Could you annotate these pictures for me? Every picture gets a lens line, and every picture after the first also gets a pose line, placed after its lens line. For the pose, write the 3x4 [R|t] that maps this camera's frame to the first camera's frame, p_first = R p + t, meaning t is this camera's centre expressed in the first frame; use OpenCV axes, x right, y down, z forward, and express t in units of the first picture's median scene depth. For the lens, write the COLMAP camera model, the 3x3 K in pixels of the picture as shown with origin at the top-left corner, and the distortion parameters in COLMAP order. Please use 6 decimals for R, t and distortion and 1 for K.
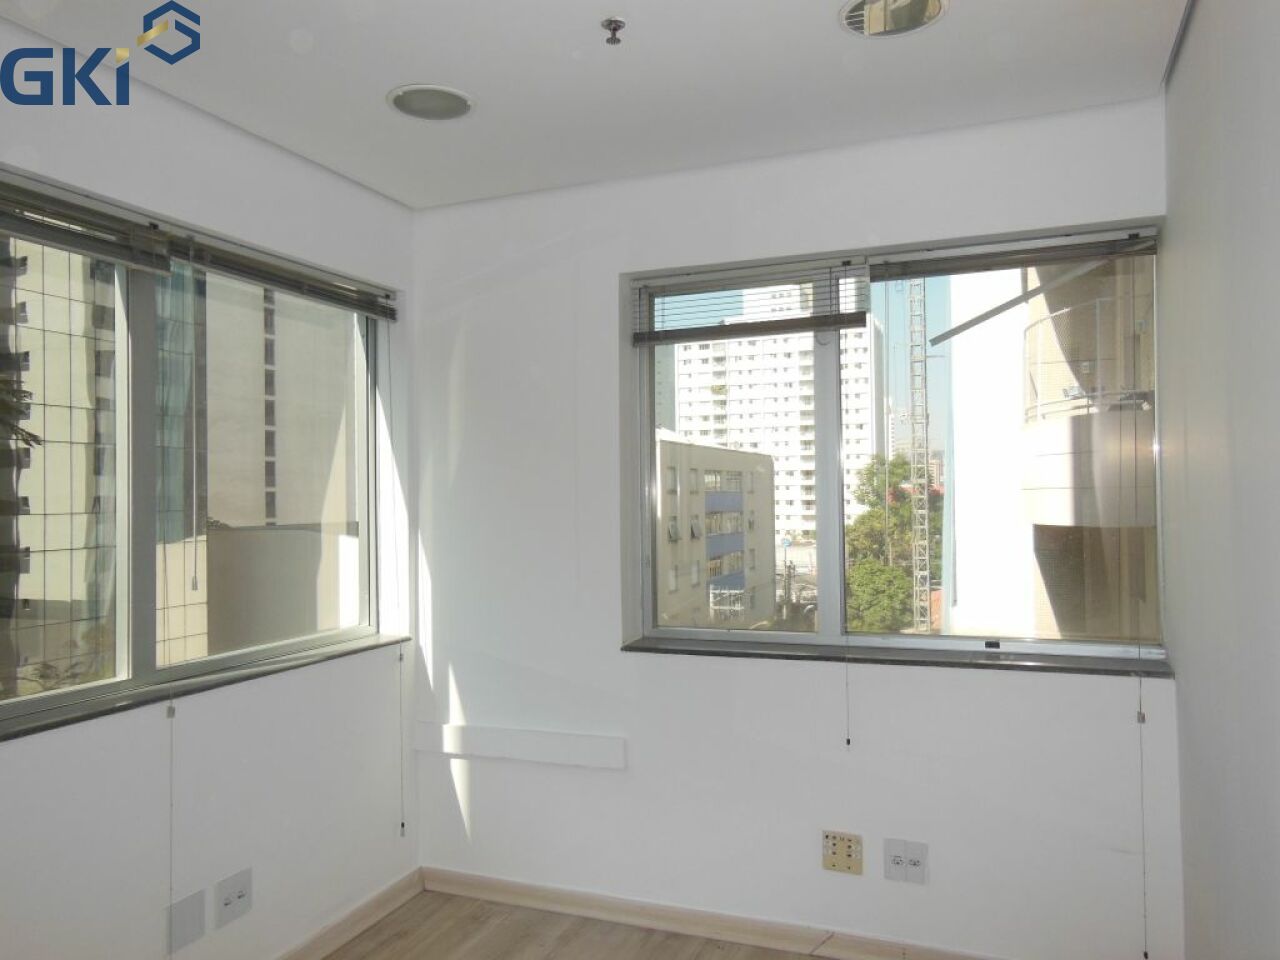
lens RADIAL K [[952.9, 0, 640.0], [0, 952.9, 480.0], [0, 0, 1]] dist [-0.005353, 0.044818]
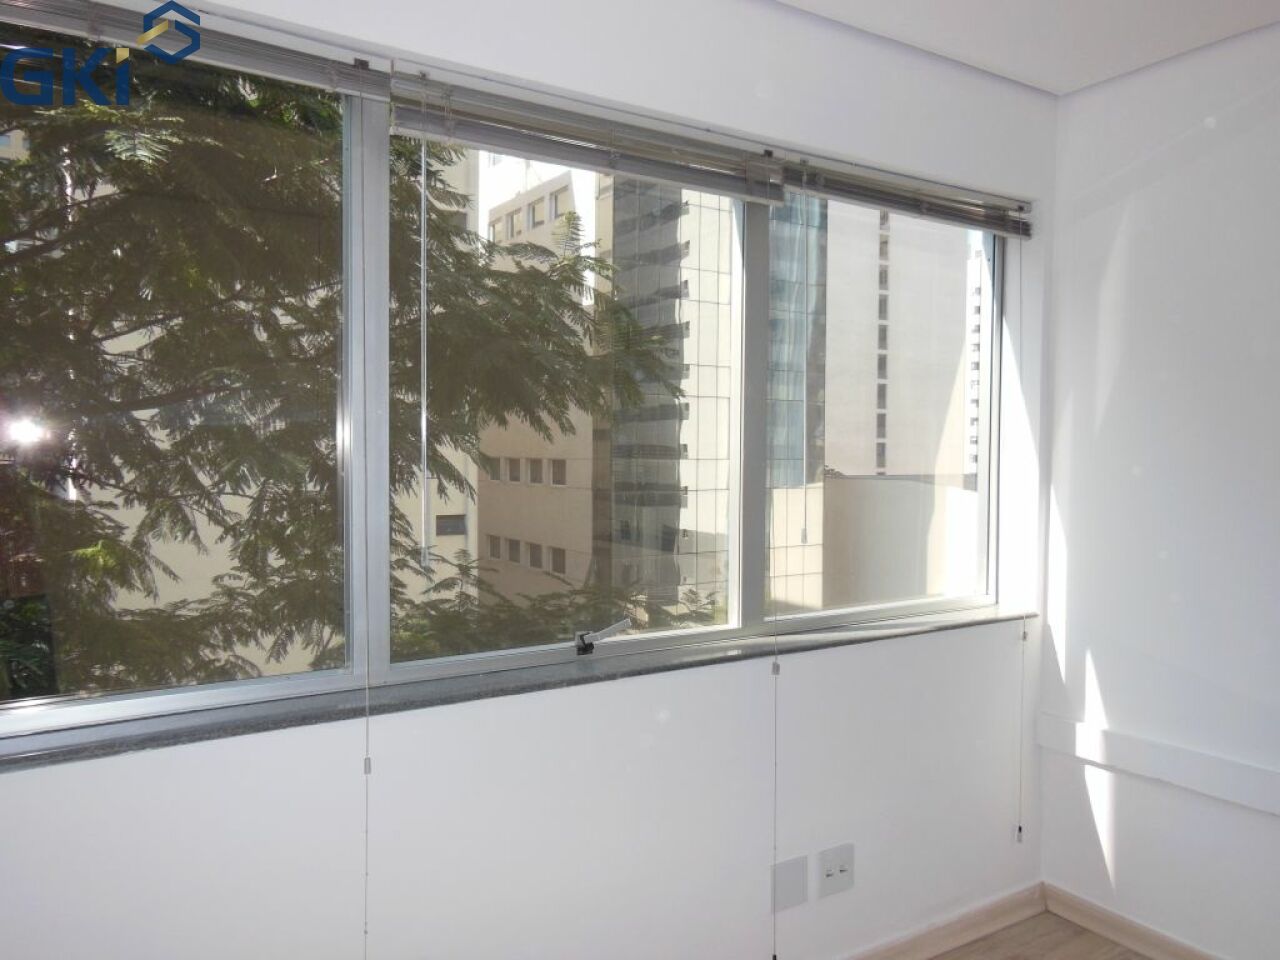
lens RADIAL K [[927.7, 0, 640.0], [0, 927.7, 480.0], [0, 0, 1]] dist [0.011538, 0.004689]
pose [[0.811432, 0.037105, -0.583267, -0.049833], [-0.007388, 0.998554, 0.053246, 0.005358], [0.584400, -0.038896, 0.810533, 0.129625]]
